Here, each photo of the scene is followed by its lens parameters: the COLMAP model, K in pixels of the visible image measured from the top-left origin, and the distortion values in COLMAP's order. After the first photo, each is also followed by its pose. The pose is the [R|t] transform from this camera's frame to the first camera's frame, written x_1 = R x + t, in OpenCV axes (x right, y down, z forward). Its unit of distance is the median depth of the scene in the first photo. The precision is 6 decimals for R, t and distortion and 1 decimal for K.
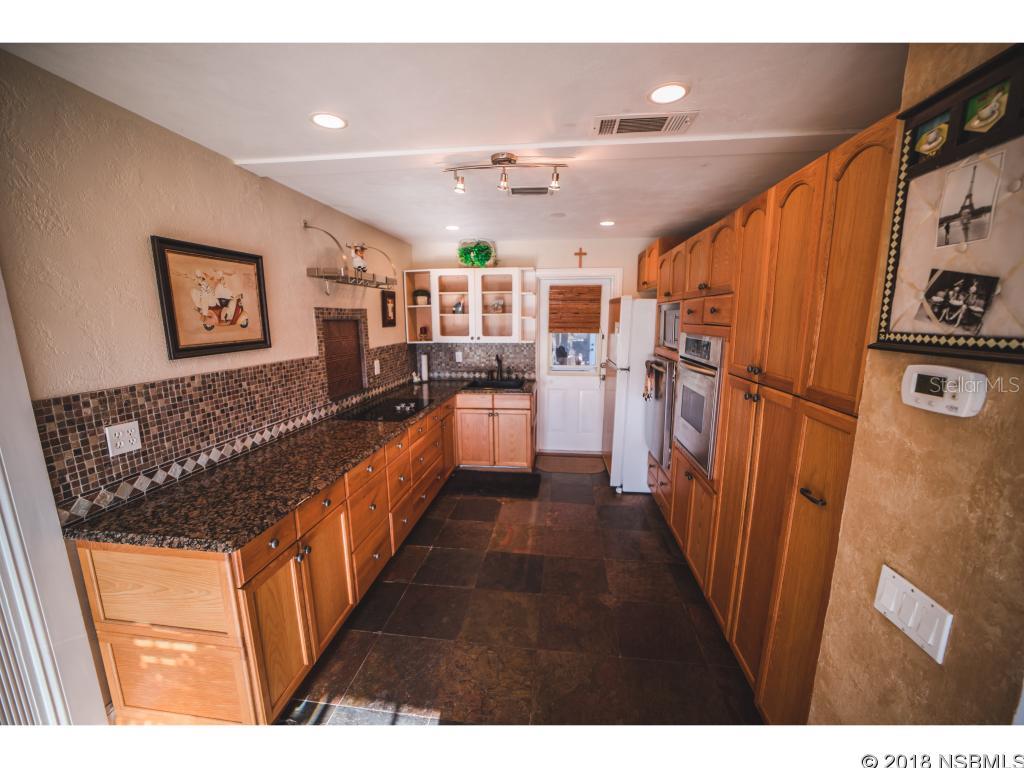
lens RADIAL K [[401.6, 0, 514.1], [0, 401.6, 391.8], [0, 0, 1]] dist [-0.029947, 0.006517]
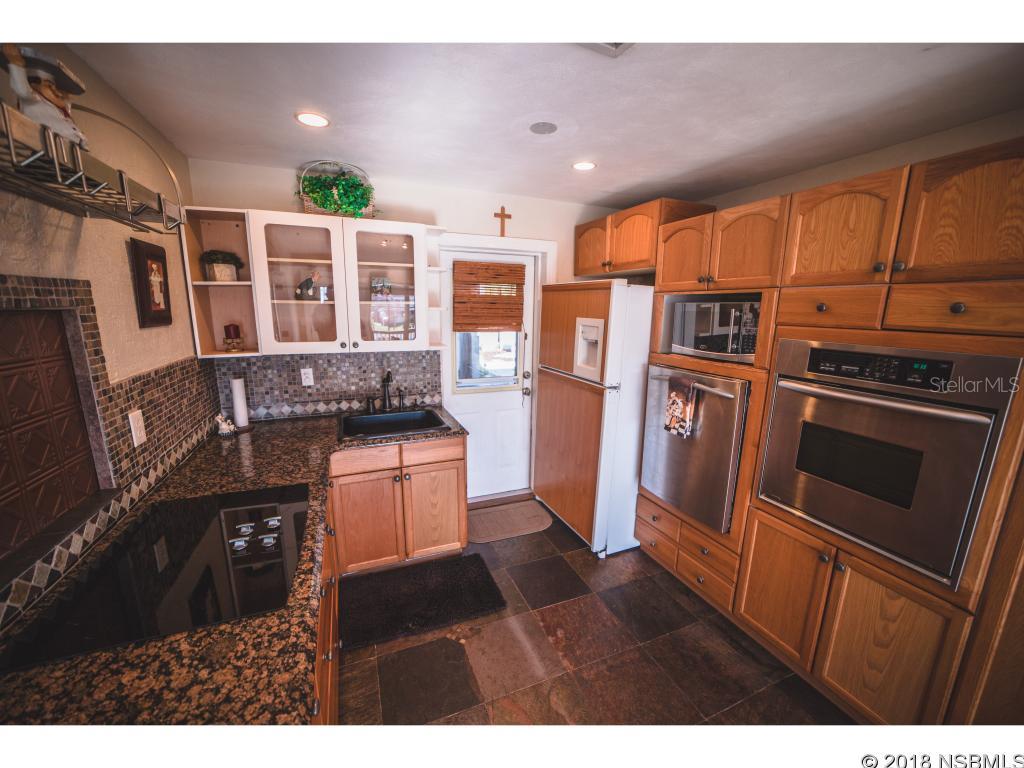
lens RADIAL K [[401.6, 0, 514.1], [0, 401.6, 391.8], [0, 0, 1]] dist [-0.029947, 0.006517]
pose [[0.873575, -0.084172, 0.479356, -0.167111], [0.074163, 0.996451, 0.039817, -0.072464], [-0.481006, 0.000768, 0.876717, 0.396606]]
